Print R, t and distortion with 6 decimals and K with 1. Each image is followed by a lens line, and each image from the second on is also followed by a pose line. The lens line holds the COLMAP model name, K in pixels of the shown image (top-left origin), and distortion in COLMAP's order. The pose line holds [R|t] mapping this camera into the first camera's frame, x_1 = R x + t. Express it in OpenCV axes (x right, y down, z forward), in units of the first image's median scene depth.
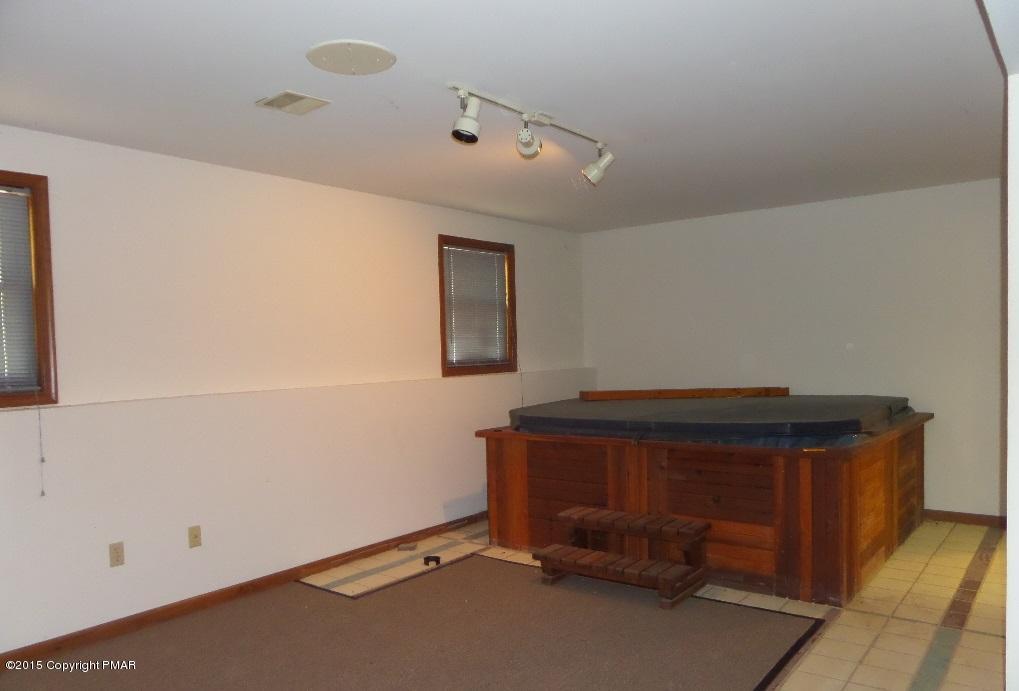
lens RADIAL K [[770.2, 0, 509.5], [0, 770.2, 345.5], [0, 0, 1]] dist [0.001630, 0.000058]
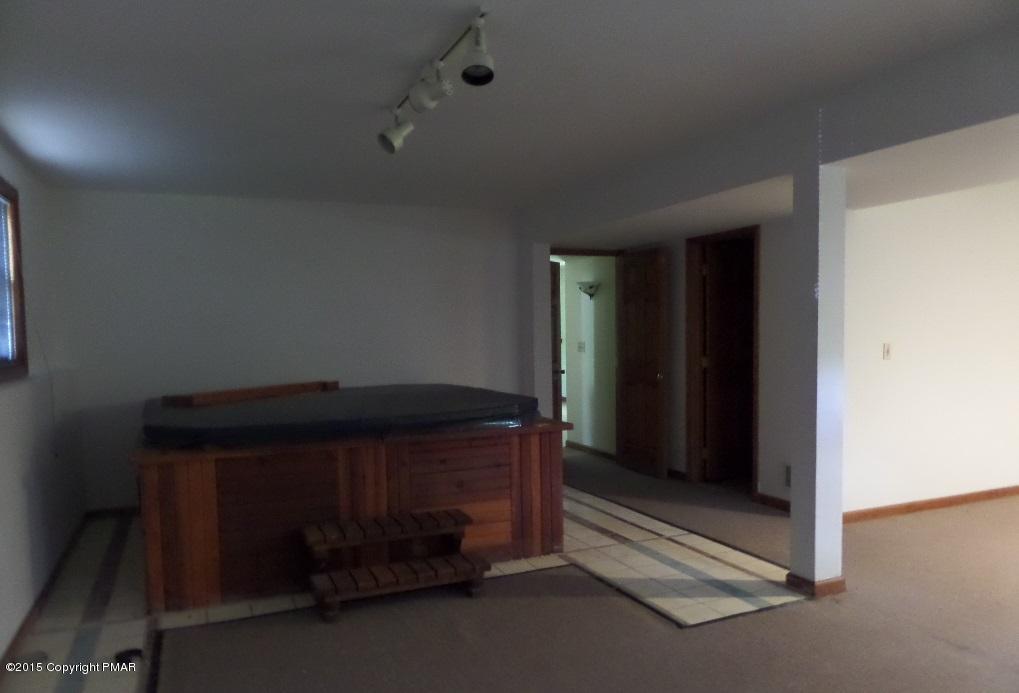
lens RADIAL K [[750.6, 0, 532.6], [0, 750.6, 348.2], [0, 0, 1]] dist [0.002648, -0.005435]
pose [[0.473276, -0.003442, 0.880907, -0.565118], [0.004866, 0.999987, 0.001293, 0.015807], [-0.880901, 0.003674, 0.473287, 0.433931]]
